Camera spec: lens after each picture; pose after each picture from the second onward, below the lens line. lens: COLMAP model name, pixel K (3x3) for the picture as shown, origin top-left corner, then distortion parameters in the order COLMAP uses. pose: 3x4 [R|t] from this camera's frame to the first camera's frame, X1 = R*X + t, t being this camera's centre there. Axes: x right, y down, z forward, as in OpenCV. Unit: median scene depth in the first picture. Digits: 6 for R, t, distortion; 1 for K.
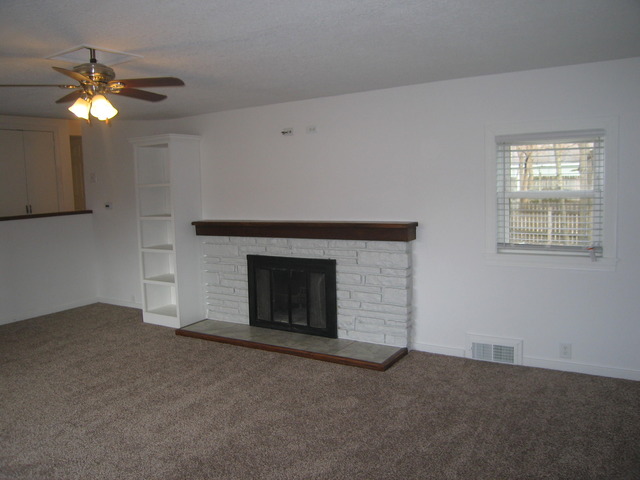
lens RADIAL K [[527.1, 0, 322.6], [0, 527.1, 239.4], [0, 0, 1]] dist [-0.095694, 0.030682]
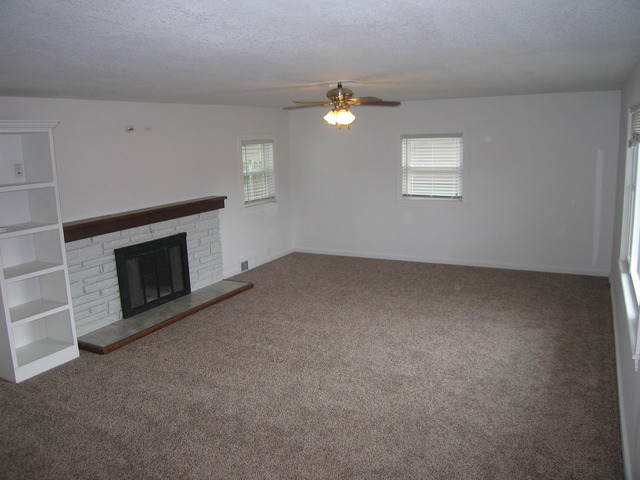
lens RADIAL K [[527.1, 0, 321.9], [0, 527.1, 243.5], [0, 0, 1]] dist [-0.095694, 0.030682]
pose [[-0.074075, -0.159539, 0.984409, -1.205761], [0.139238, 0.975797, 0.168620, -0.099029], [-0.987485, 0.149557, -0.050068, 0.703395]]
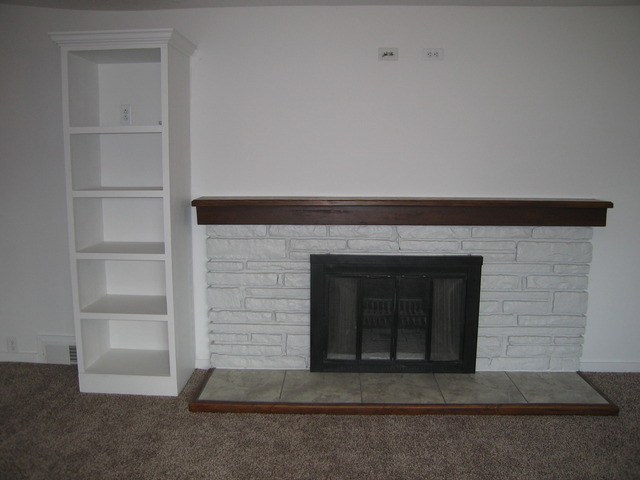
lens RADIAL K [[527.1, 0, 318.0], [0, 527.1, 234.3], [0, 0, 1]] dist [-0.095694, 0.030682]
pose [[0.864703, -0.035217, 0.501048, -0.458507], [0.021265, 0.999211, 0.033533, -0.014713], [-0.501834, -0.018341, 0.864770, 0.511927]]
